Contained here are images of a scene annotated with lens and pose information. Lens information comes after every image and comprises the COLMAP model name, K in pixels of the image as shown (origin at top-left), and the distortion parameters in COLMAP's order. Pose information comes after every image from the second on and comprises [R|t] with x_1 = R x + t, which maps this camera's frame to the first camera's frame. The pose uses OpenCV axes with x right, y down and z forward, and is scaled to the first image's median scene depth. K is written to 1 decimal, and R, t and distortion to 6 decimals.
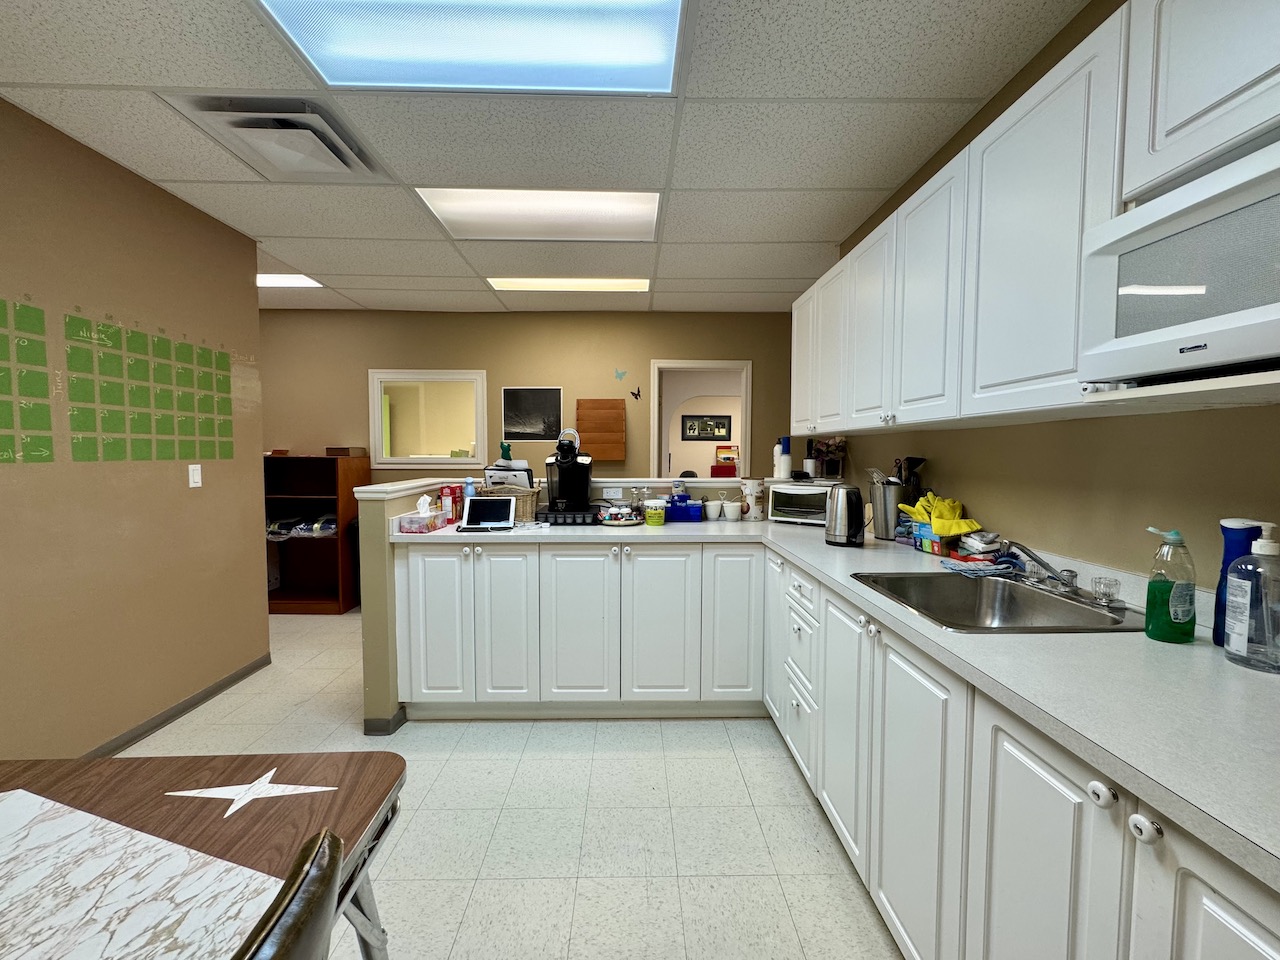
lens RADIAL K [[510.5, 0, 640.3], [0, 510.5, 478.5], [0, 0, 1]] dist [-0.001956, -0.000022]
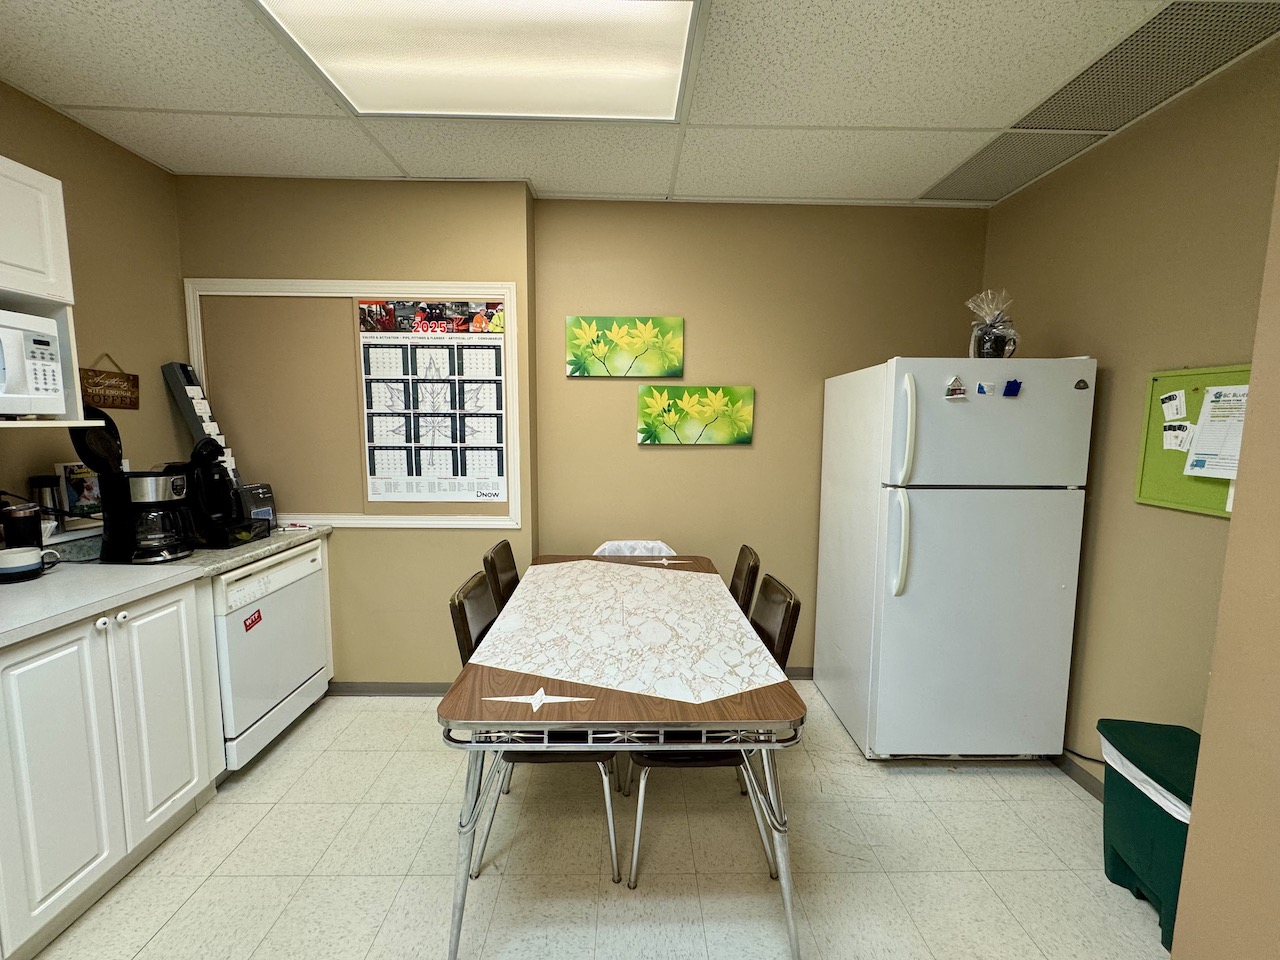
lens RADIAL K [[510.5, 0, 640.3], [0, 510.5, 478.5], [0, 0, 1]] dist [-0.001956, -0.000022]
pose [[-0.999926, -0.011334, 0.004464, -1.222941], [-0.010486, 0.987360, 0.158145, -0.307646], [-0.006200, 0.158086, -0.987406, 2.735591]]
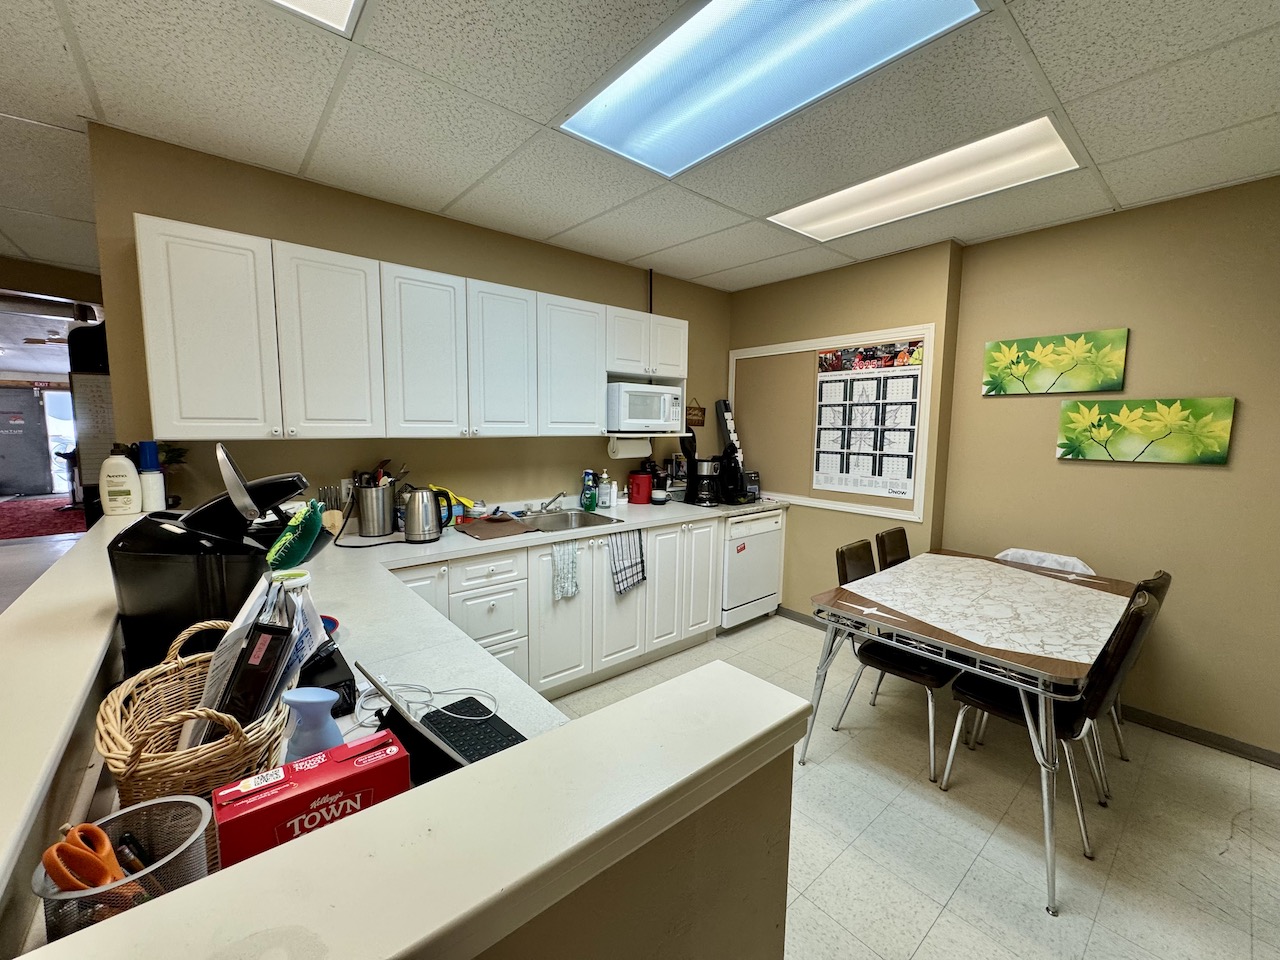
lens RADIAL K [[510.5, 0, 640.3], [0, 510.5, 478.5], [0, 0, 1]] dist [-0.001956, -0.000022]
pose [[-0.625103, -0.089544, 0.775389, -2.186722], [0.027953, 0.990192, 0.136886, -0.421700], [-0.780041, 0.107242, -0.616469, 3.764988]]
